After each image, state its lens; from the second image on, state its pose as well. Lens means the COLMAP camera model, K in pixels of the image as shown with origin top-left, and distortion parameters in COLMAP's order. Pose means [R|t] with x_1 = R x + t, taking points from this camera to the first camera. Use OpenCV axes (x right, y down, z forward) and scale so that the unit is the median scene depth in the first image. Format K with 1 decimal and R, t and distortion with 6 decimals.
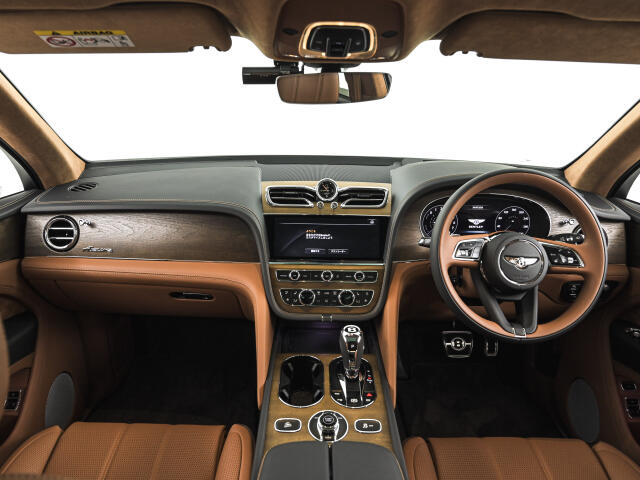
lens RADIAL K [[463.7, 0, 320.0], [0, 463.7, 240.0], [0, 0, 1]] dist [-0.005284, -0.002717]
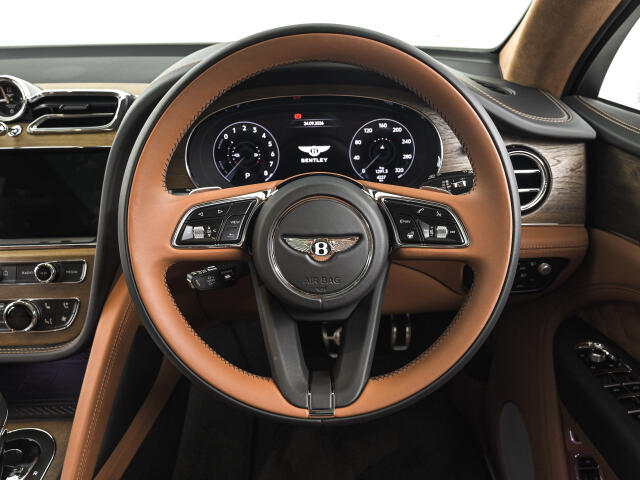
lens RADIAL K [[492.9, 0, 320.0], [0, 492.9, 240.0], [0, 0, 1]] dist [-0.013917, -0.000405]
pose [[0.999246, -0.037345, 0.010619, 0.352012], [0.035493, 0.989508, 0.140054, -0.017962], [-0.015738, -0.139572, 0.990087, 0.447691]]
